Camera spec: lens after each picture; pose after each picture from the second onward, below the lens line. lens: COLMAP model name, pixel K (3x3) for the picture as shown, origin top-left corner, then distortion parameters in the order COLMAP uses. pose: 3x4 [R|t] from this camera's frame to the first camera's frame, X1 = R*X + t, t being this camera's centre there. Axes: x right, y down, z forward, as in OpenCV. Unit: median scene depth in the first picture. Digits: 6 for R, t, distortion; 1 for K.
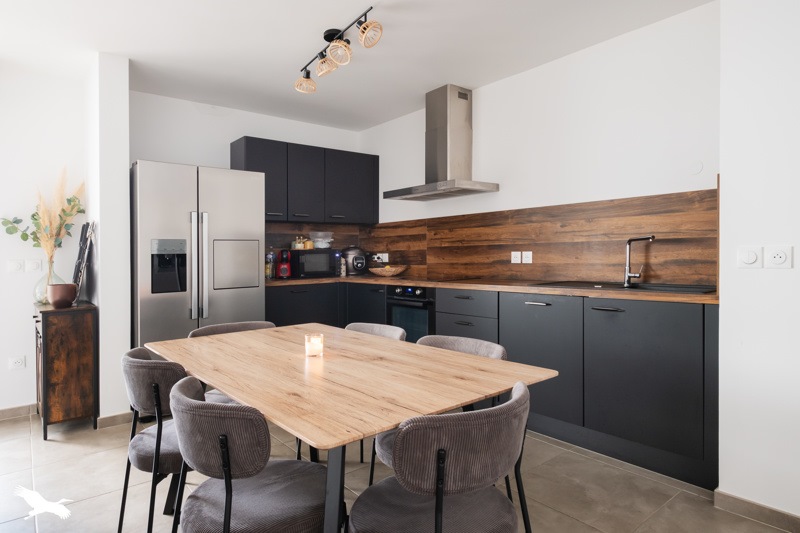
lens RADIAL K [[480.5, 0, 400.0], [0, 480.5, 257.1], [0, 0, 1]] dist [0.000569, 0.000098]
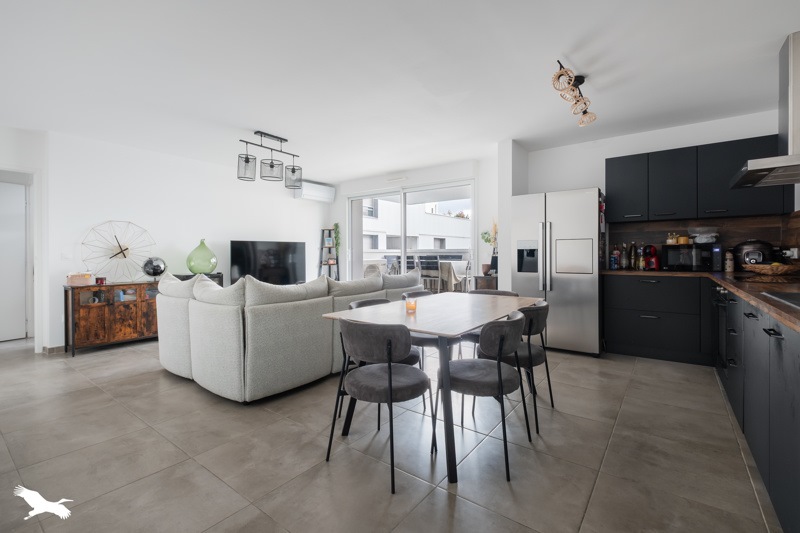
lens RADIAL K [[358.3, 0, 400.3], [0, 358.3, 250.8], [0, 0, 1]] dist [-0.000112, 0.000008]
pose [[0.237823, 0.005125, -0.971295, 0.447812], [-0.004950, 0.999979, 0.004065, -0.002122], [0.971296, 0.003841, 0.237843, 0.205644]]
